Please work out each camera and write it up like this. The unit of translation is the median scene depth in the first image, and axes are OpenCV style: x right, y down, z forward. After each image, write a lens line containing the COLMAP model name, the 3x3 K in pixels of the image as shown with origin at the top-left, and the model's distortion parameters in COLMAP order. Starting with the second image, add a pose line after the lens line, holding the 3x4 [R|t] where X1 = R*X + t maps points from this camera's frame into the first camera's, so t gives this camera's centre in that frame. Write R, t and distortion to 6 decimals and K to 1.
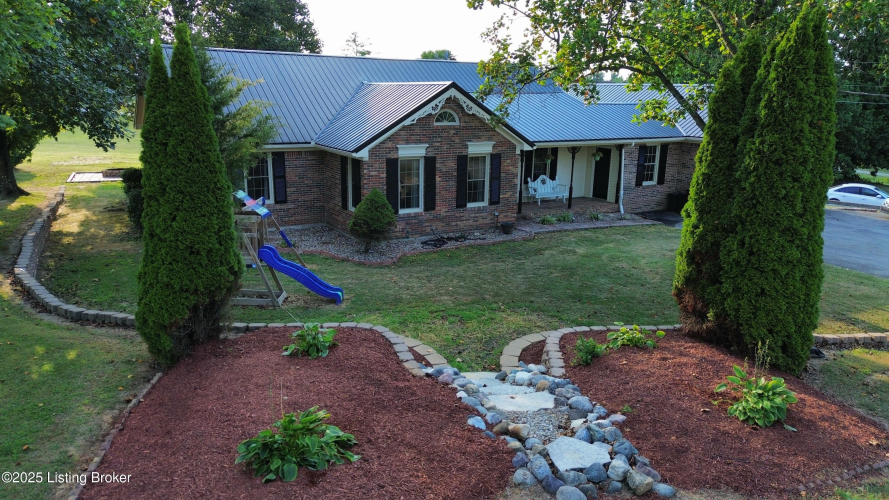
lens RADIAL K [[623.7, 0, 444.5], [0, 623.7, 250.0], [0, 0, 1]] dist [0.067599, -0.044474]
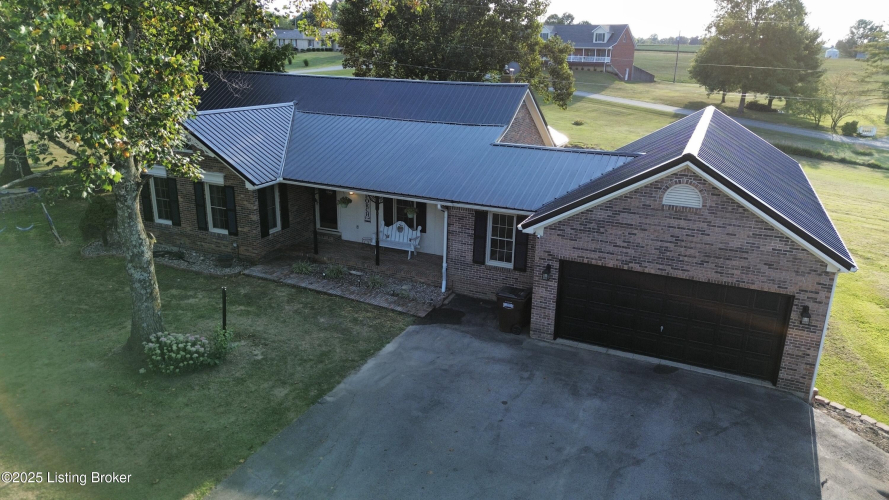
lens RADIAL K [[623.7, 0, 444.5], [0, 623.7, 250.0], [0, 0, 1]] dist [0.067599, -0.044474]
pose [[0.580925, 0.249047, -0.774920, 1.071693], [-0.215006, 0.965178, 0.149012, -0.275305], [0.785047, 0.080047, 0.614243, 0.651257]]
